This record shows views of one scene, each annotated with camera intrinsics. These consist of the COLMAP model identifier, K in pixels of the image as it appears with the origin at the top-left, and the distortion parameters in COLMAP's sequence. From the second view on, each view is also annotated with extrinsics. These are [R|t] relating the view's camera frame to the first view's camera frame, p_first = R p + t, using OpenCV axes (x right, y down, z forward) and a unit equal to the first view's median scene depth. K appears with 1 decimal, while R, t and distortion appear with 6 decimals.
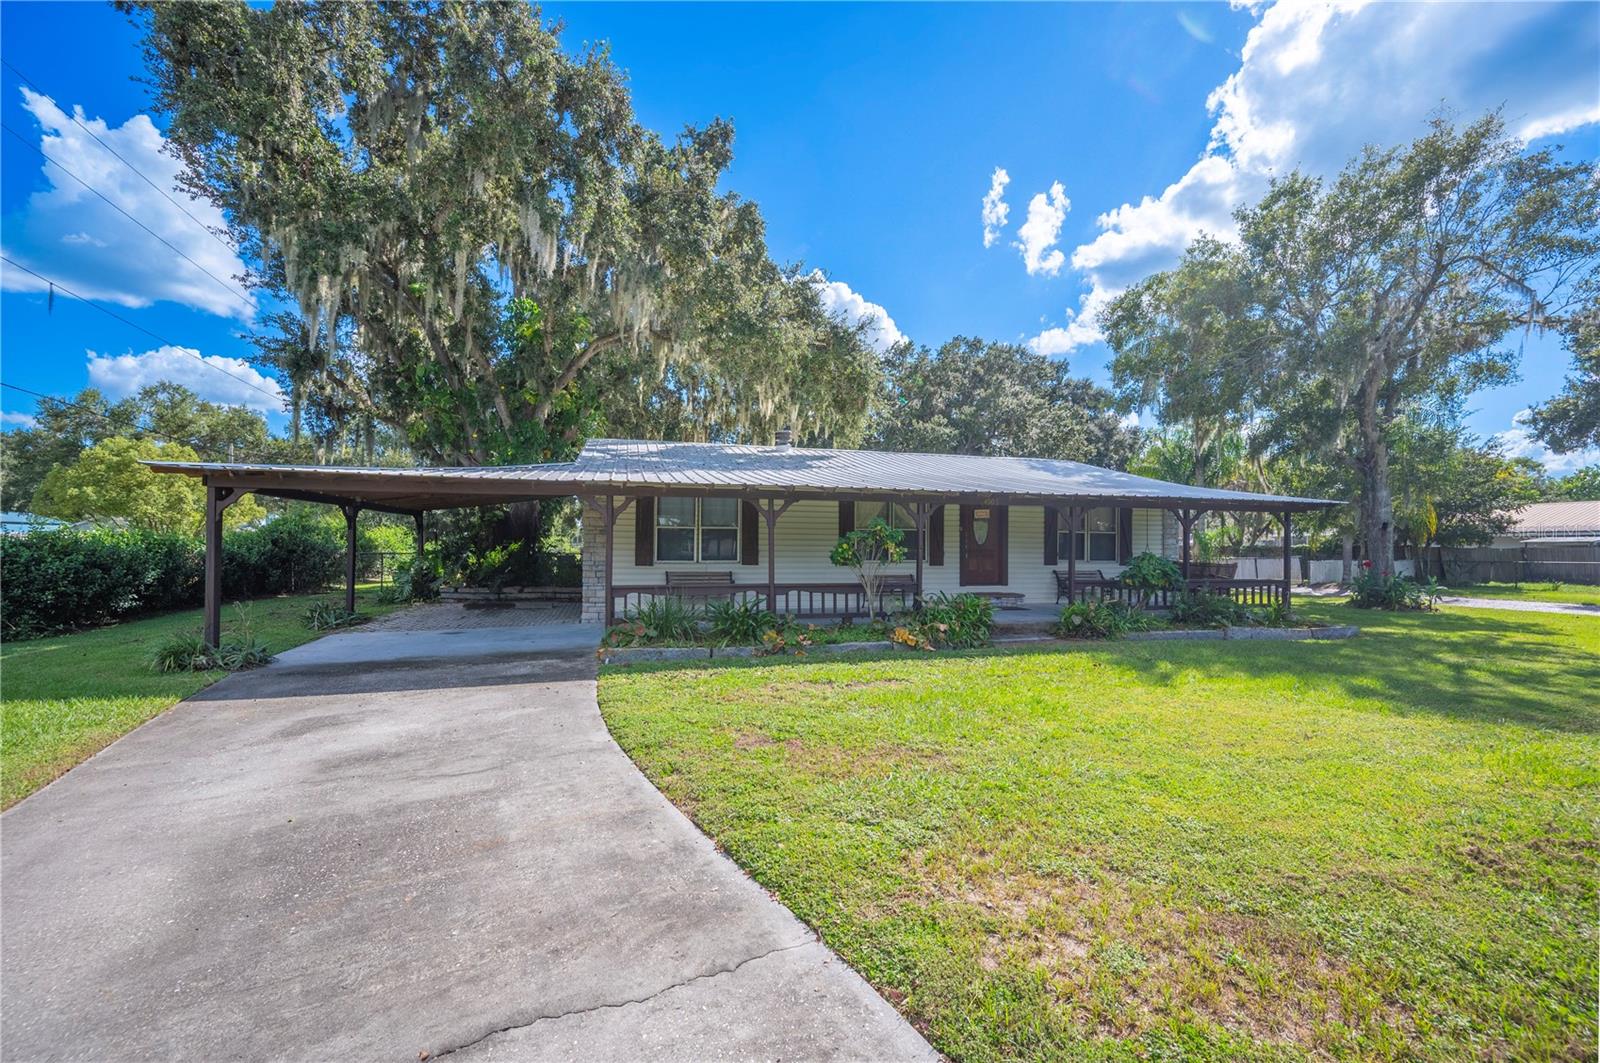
lens RADIAL K [[628.3, 0, 800.0], [0, 628.3, 536.3], [0, 0, 1]] dist [-0.001321, -0.000079]
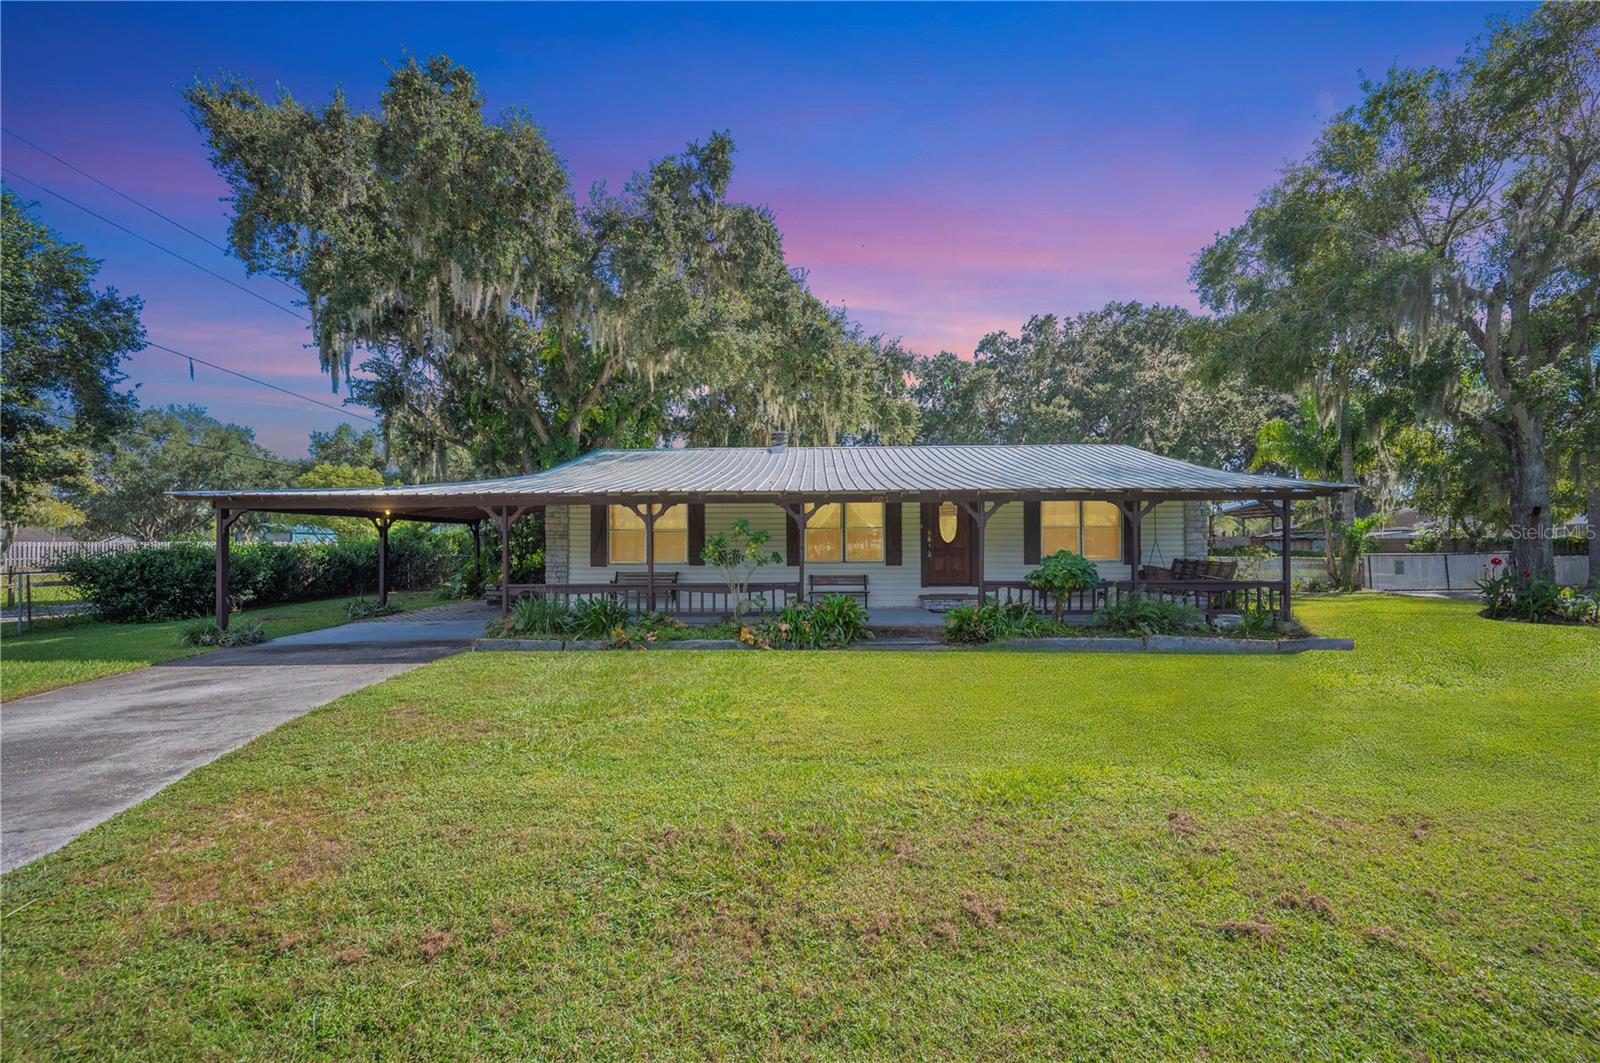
lens RADIAL K [[655.8, 0, 799.7], [0, 655.8, 537.4], [0, 0, 1]] dist [-0.000174, 0.000448]
pose [[0.963258, -0.014637, -0.268180, 0.334931], [0.016010, 0.999868, 0.002934, -0.001268], [0.268102, -0.007120, 0.963364, -0.005453]]
